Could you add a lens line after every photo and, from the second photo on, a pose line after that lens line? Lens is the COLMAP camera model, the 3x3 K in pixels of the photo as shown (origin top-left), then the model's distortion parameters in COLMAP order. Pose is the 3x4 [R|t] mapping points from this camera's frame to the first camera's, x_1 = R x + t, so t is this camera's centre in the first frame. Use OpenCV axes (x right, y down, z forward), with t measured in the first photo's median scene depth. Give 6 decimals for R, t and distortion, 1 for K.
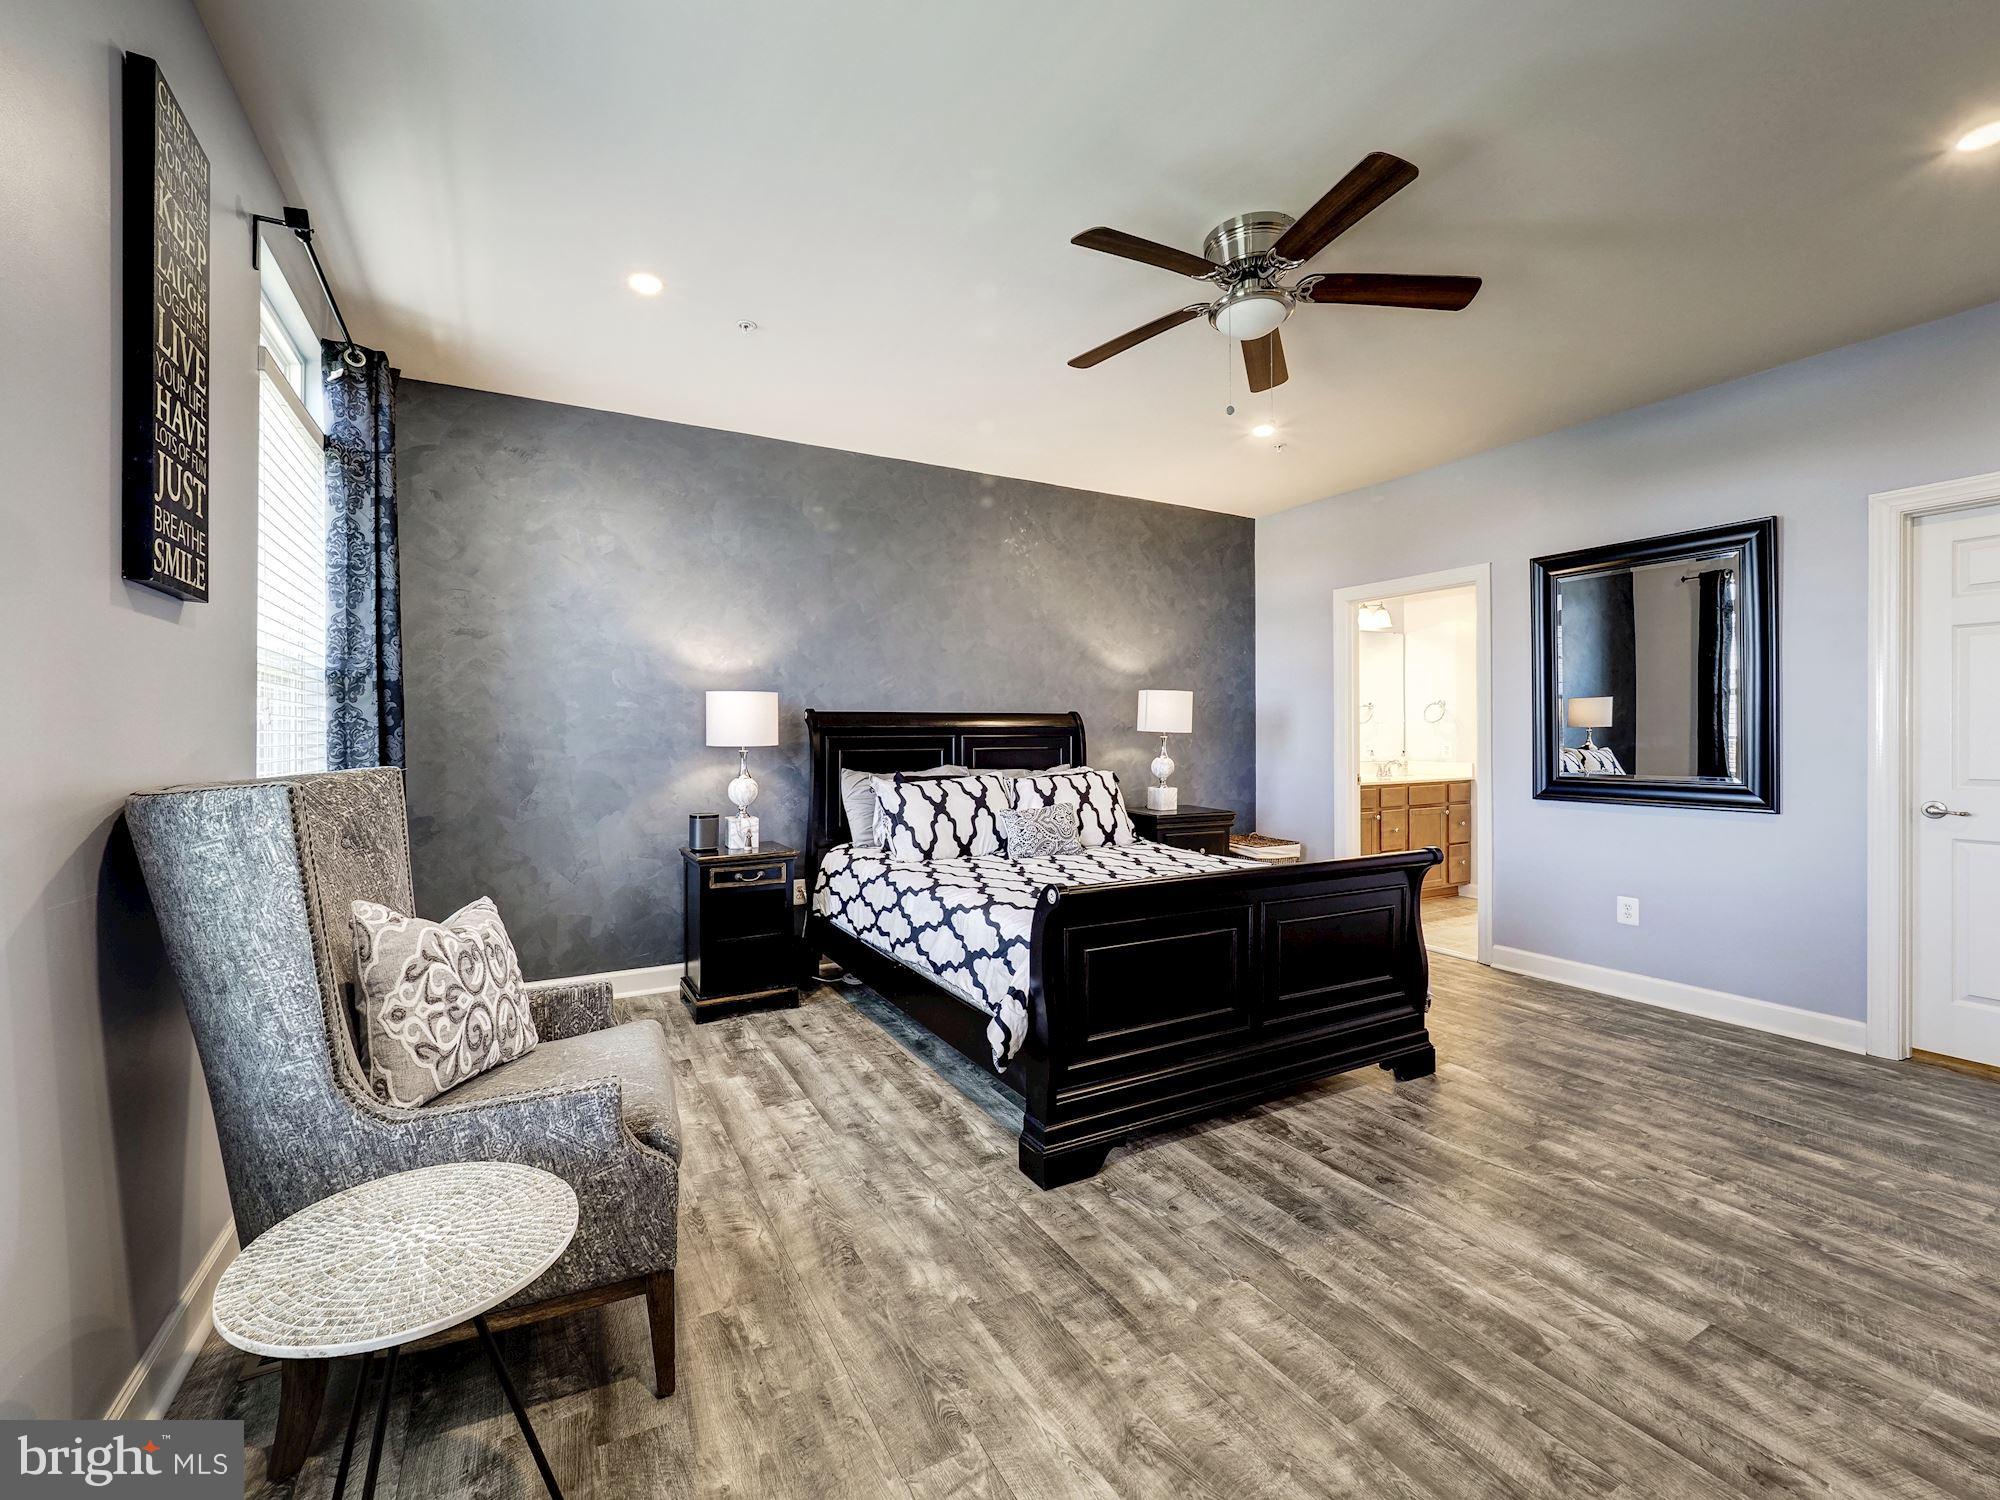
lens RADIAL K [[852.0, 0, 1000.0], [0, 852.0, 750.0], [0, 0, 1]] dist [0.001335, 0.000417]
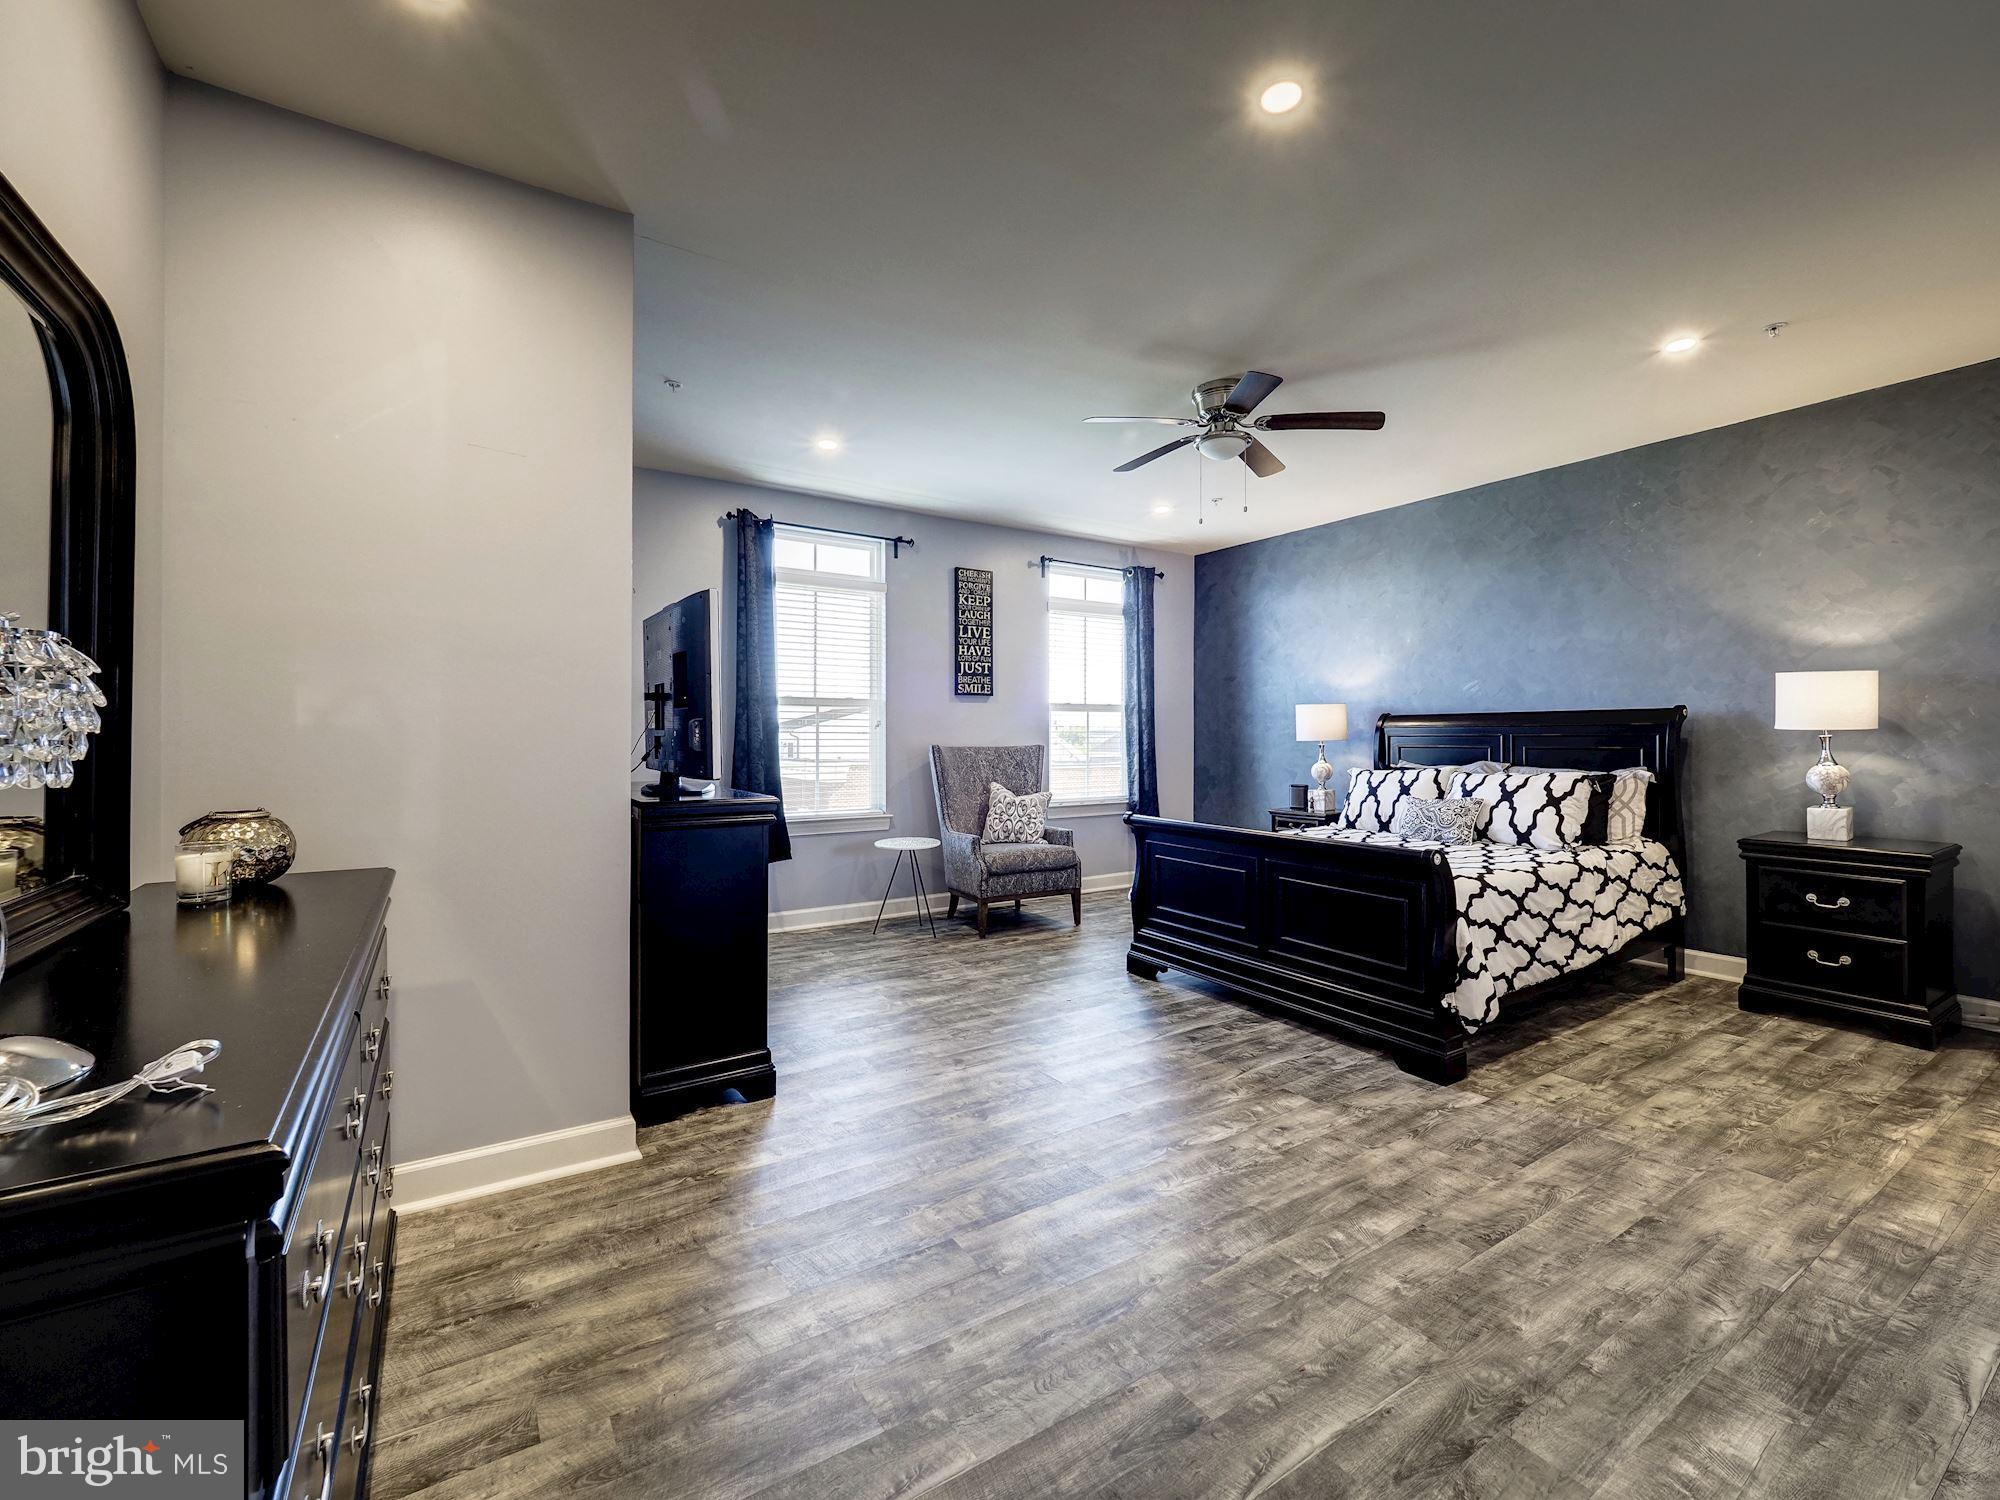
lens RADIAL K [[861.1, 0, 995.1], [0, 861.1, 743.4], [0, 0, 1]] dist [-0.015901, -0.000194]
pose [[0.047536, 0.015253, -0.998753, 1.677616], [-0.011378, 0.999827, 0.014728, -0.019970], [0.998805, 0.010664, 0.047702, 0.514271]]
